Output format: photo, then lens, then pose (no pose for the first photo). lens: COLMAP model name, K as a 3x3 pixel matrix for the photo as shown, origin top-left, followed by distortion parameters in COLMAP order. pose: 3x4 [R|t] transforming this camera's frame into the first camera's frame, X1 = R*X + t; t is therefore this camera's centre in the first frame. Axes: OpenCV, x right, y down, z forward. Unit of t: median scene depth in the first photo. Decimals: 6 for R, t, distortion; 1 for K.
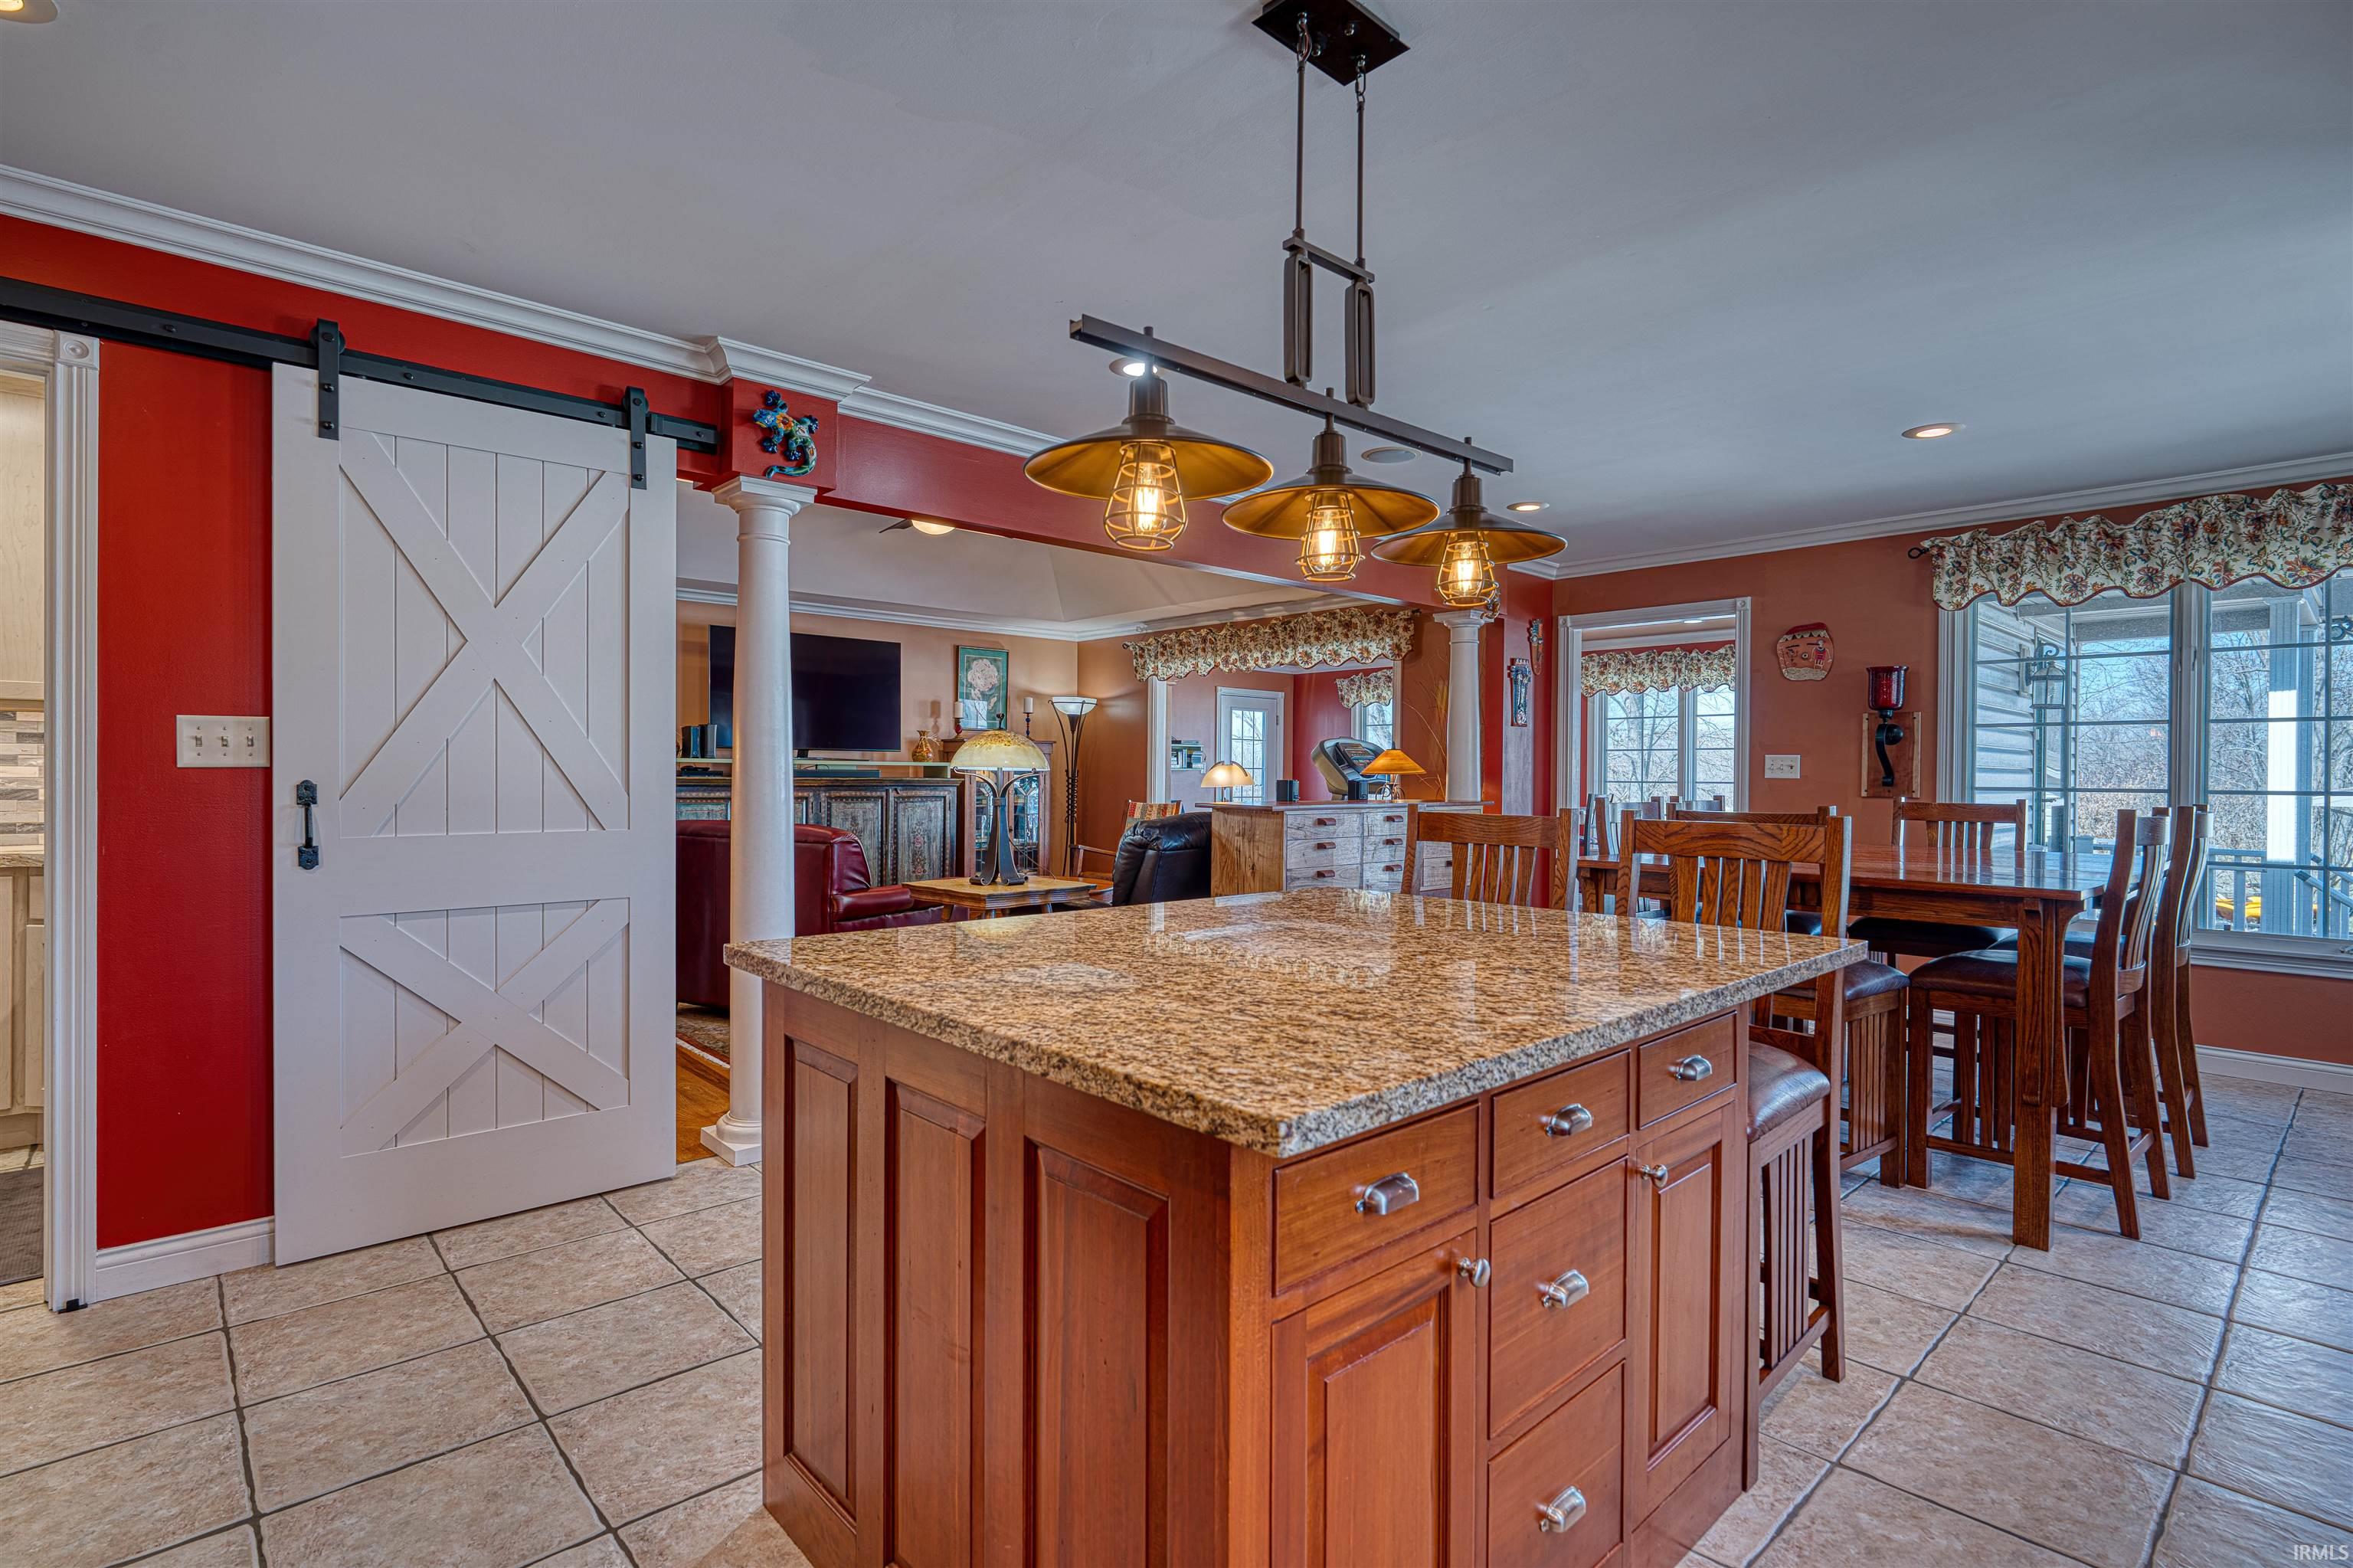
lens RADIAL K [[1150.6, 0, 1174.9], [0, 1150.6, 780.6], [0, 0, 1]] dist [-0.010631, 0.004142]
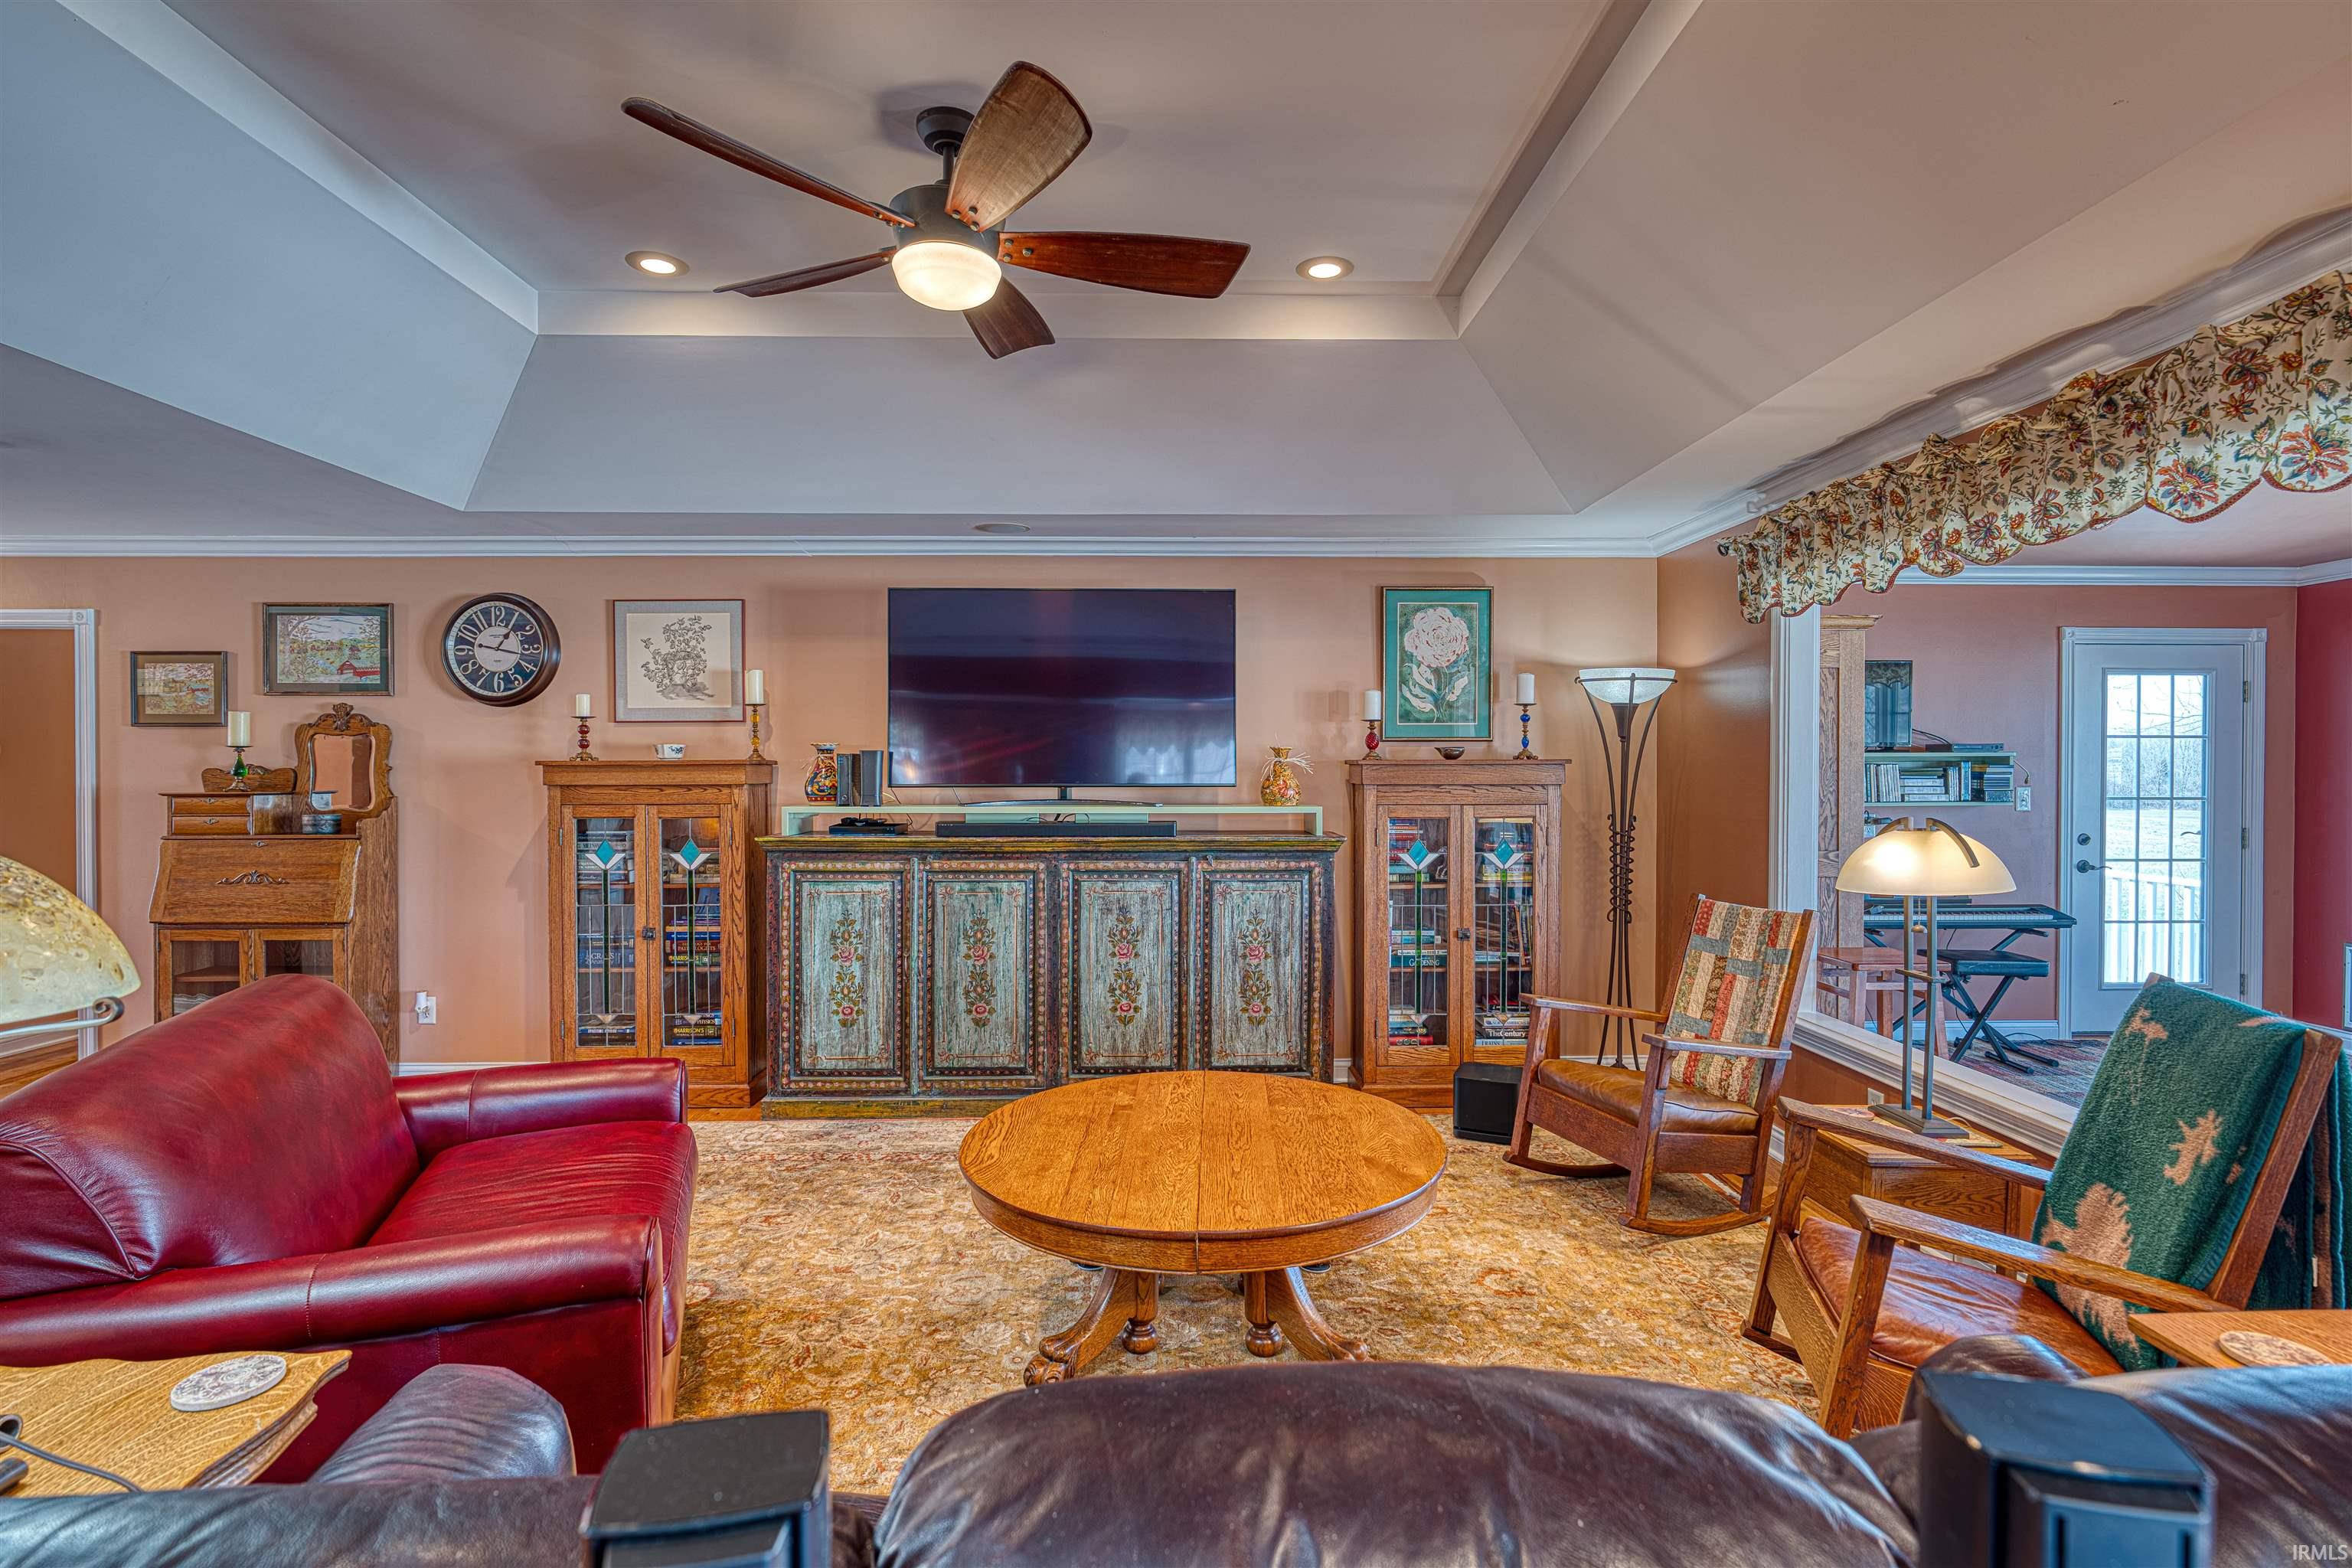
lens RADIAL K [[1150.1, 0, 1174.5], [0, 1150.1, 781.8], [0, 0, 1]] dist [-0.010631, 0.004142]
pose [[0.752926, -0.000122, -0.658105, 0.099807], [0.003874, 0.999983, 0.004247, -0.028933], [0.658094, -0.005747, 0.752914, 0.545696]]
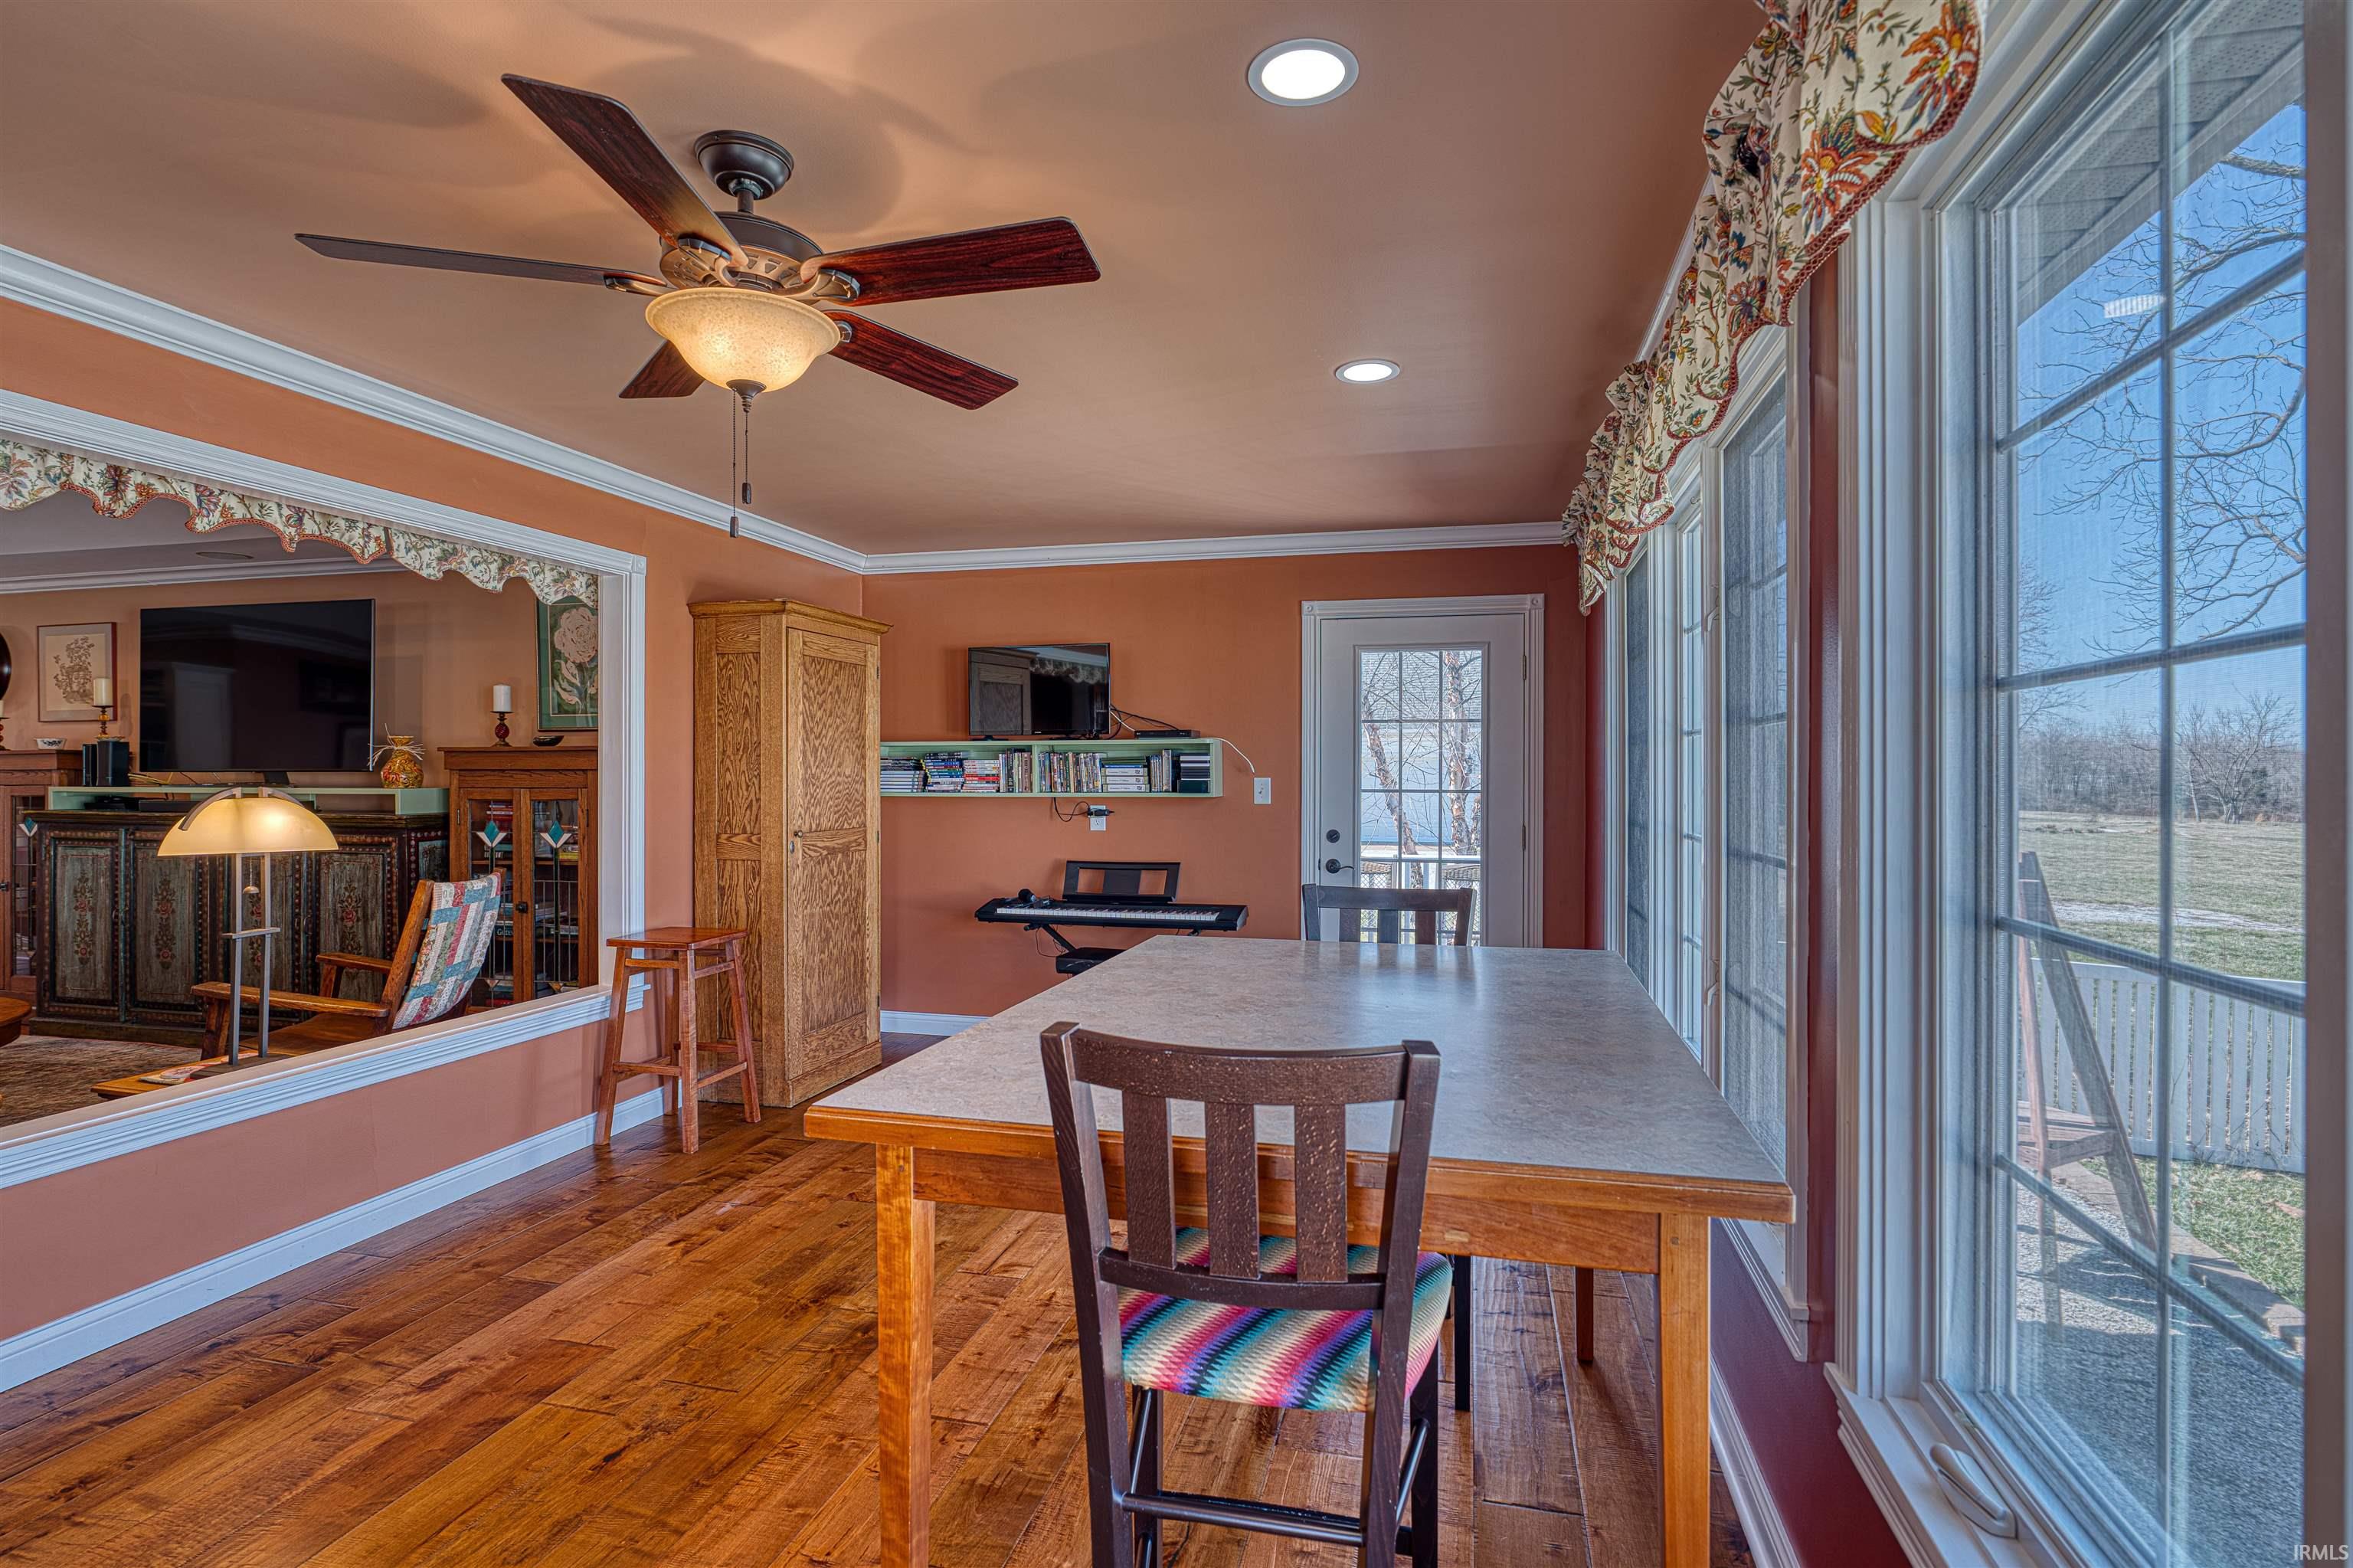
lens RADIAL K [[1150.6, 0, 1178.0], [0, 1150.6, 783.6], [0, 0, 1]] dist [-0.010631, 0.004142]
pose [[0.549724, -0.002492, -0.835343, 0.512552], [-0.000431, 0.999995, -0.003267, -0.016136], [0.835346, 0.002156, 0.549720, 0.990087]]
